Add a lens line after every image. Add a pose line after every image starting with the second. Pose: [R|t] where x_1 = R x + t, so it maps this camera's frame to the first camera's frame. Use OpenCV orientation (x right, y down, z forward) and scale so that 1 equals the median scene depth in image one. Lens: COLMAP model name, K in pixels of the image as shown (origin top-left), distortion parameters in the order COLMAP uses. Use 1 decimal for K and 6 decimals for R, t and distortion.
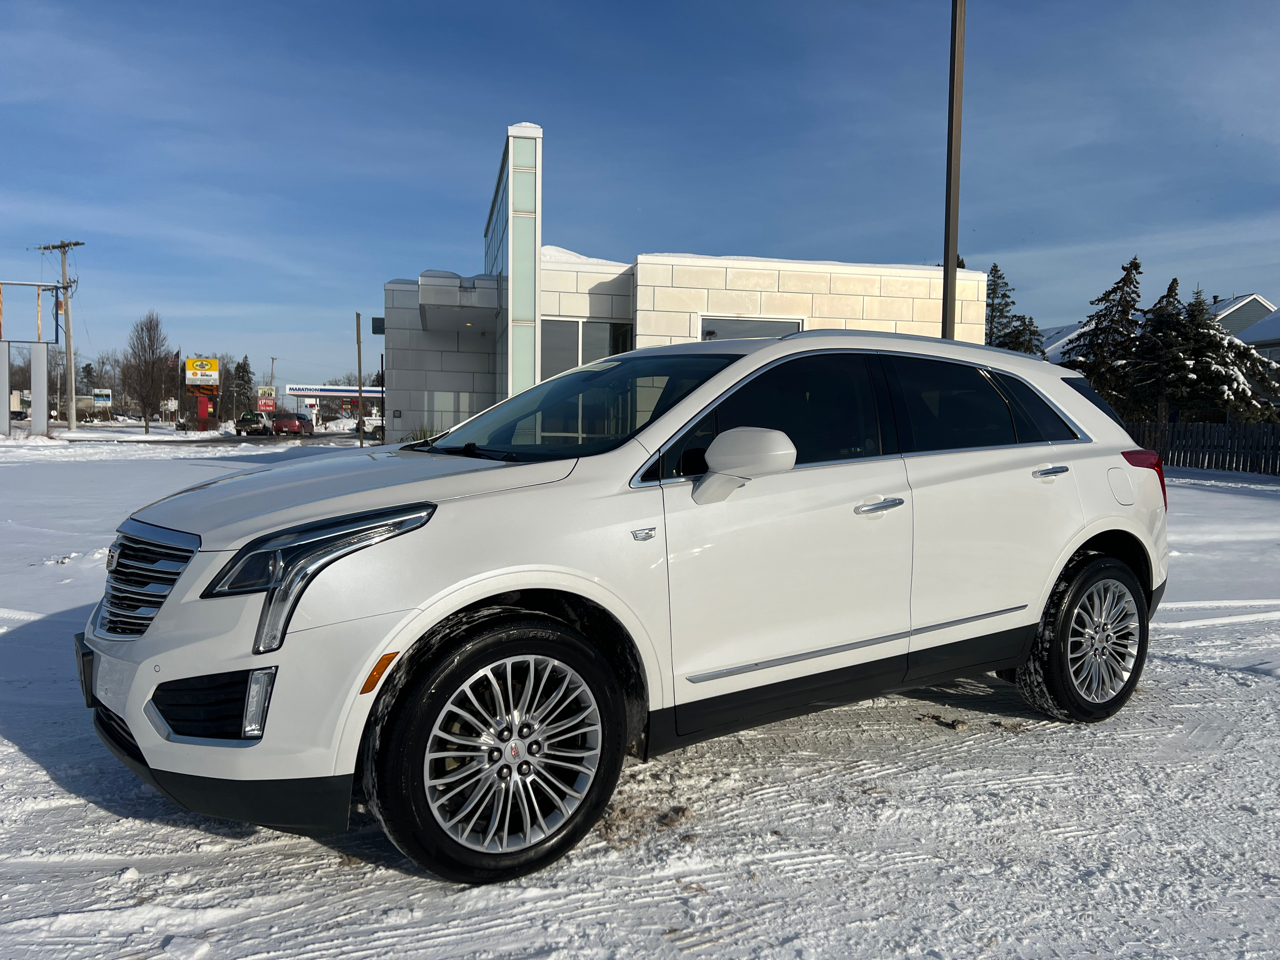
lens RADIAL K [[954.2, 0, 637.9], [0, 954.2, 481.3], [0, 0, 1]] dist [0.064535, -0.062575]
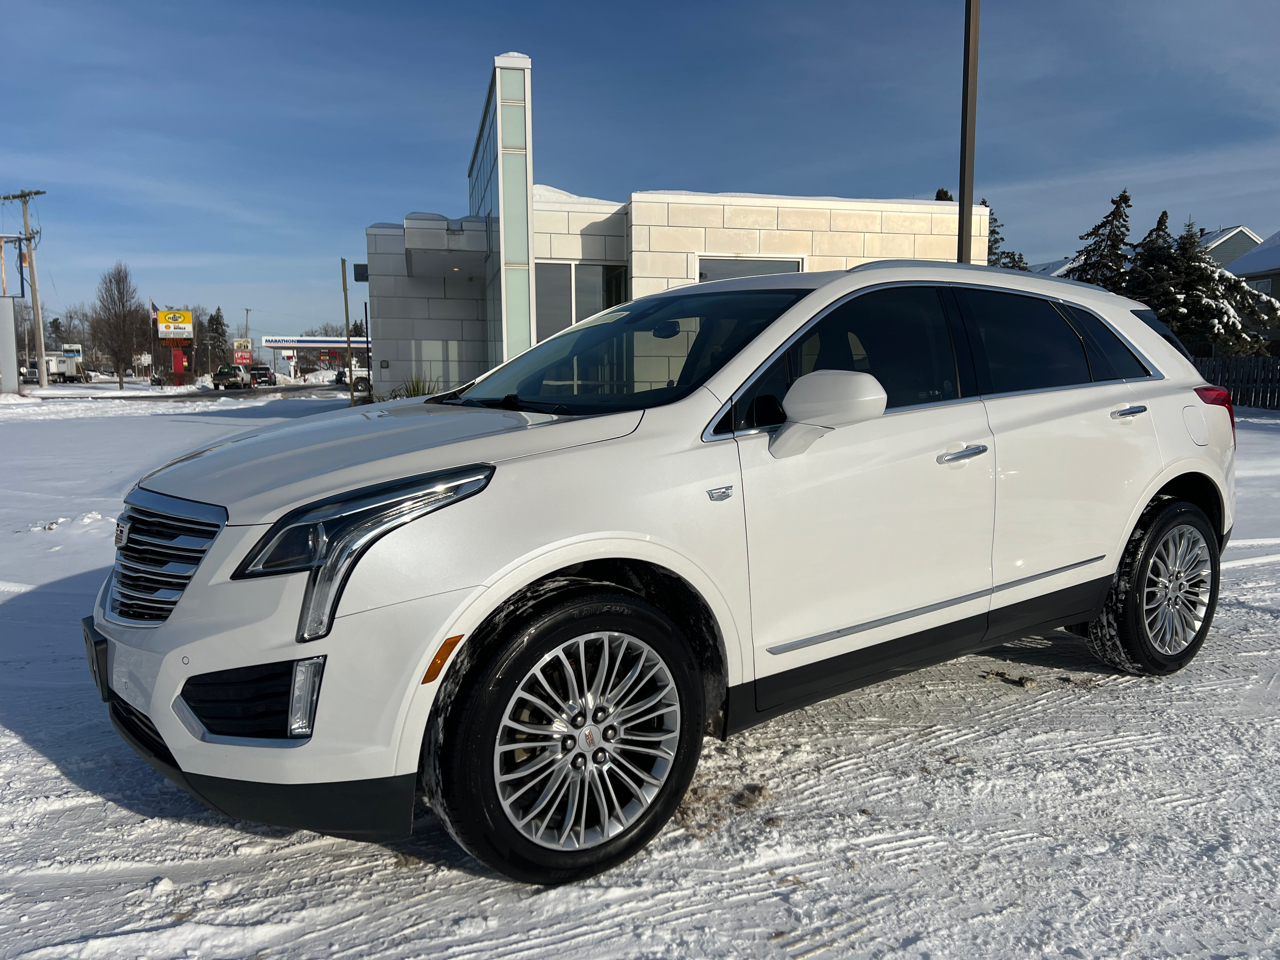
lens RADIAL K [[954.2, 0, 645.6], [0, 954.2, 483.9], [0, 0, 1]] dist [0.064535, -0.062575]
pose [[0.999464, -0.022516, 0.023750, -0.075256], [0.021083, 0.998040, 0.058925, -0.006565], [-0.025031, -0.058392, 0.997980, 0.096503]]
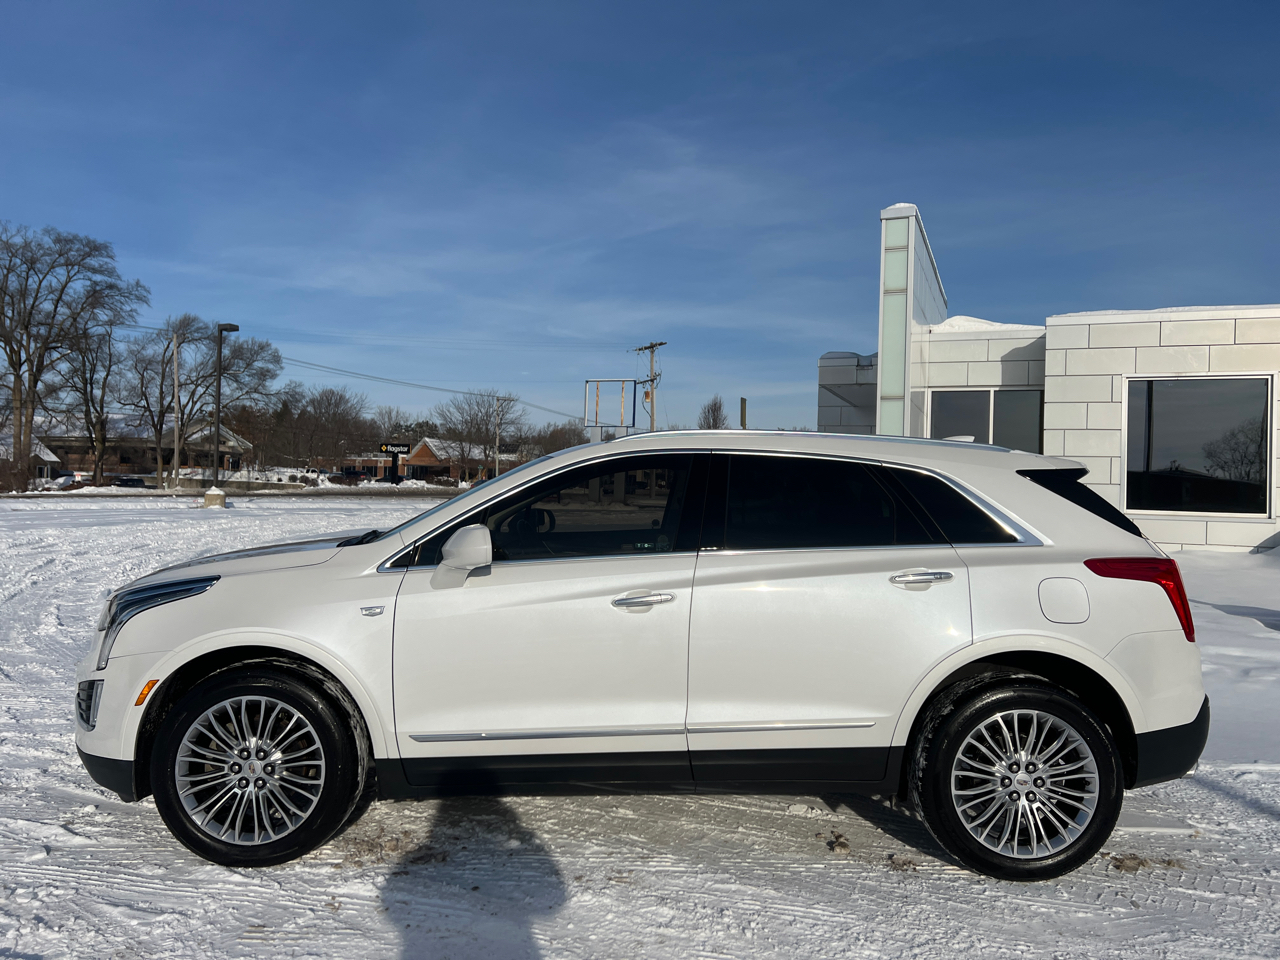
lens RADIAL K [[954.2, 0, 643.6], [0, 954.2, 476.6], [0, 0, 1]] dist [0.064535, -0.062575]
pose [[0.838531, -0.002767, -0.544847, 0.862107], [-0.038530, 0.997182, -0.064364, -0.044916], [0.543490, 0.074965, 0.836062, 0.124305]]
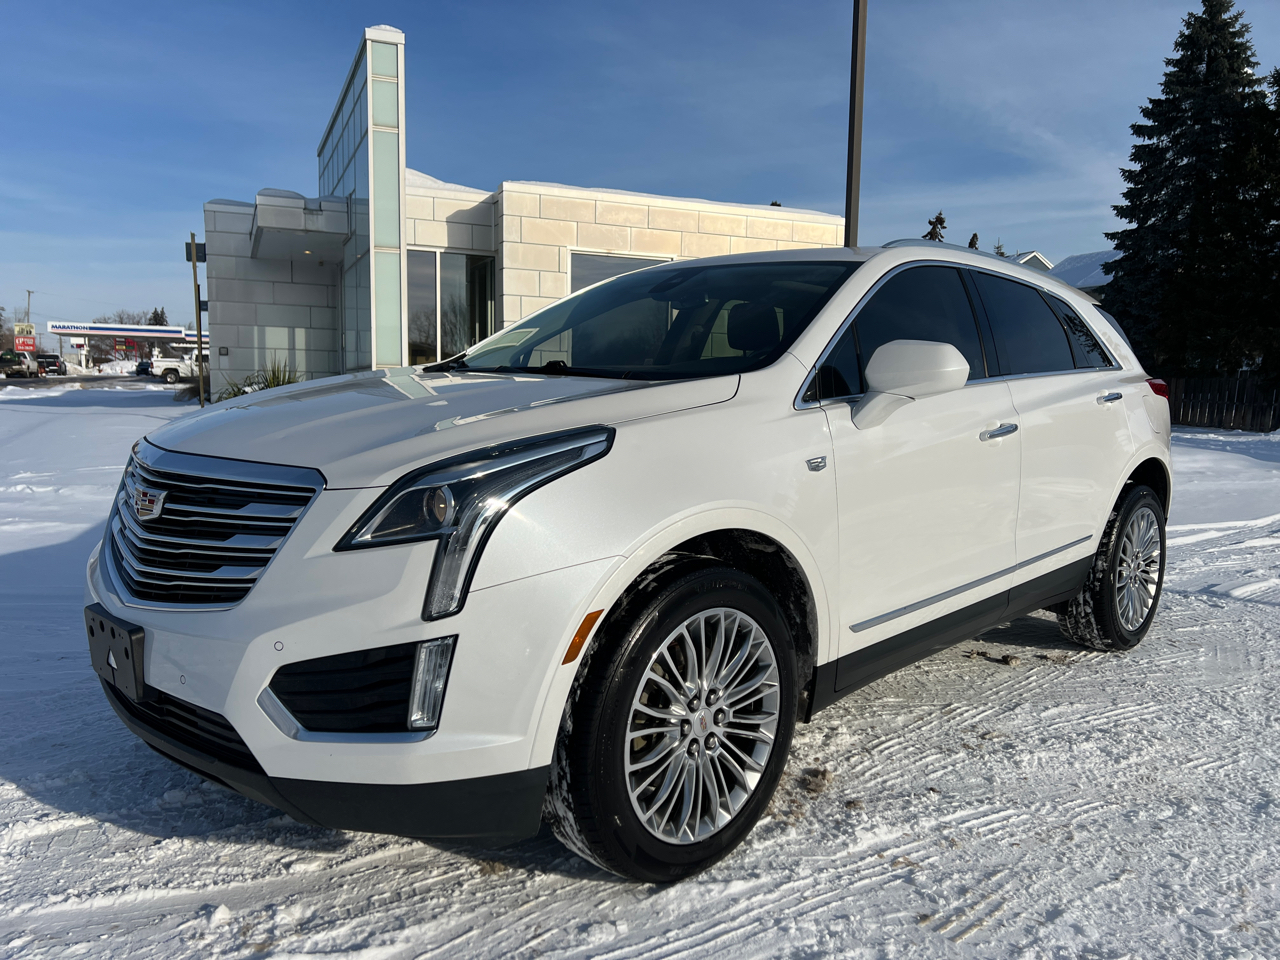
lens RADIAL K [[954.2, 0, 641.5], [0, 954.2, 483.5], [0, 0, 1]] dist [0.064535, -0.062575]
pose [[0.980039, -0.017888, 0.198001, -0.281307], [0.006420, 0.998272, 0.058410, 0.019844], [-0.198704, -0.055973, 0.978460, 0.168445]]
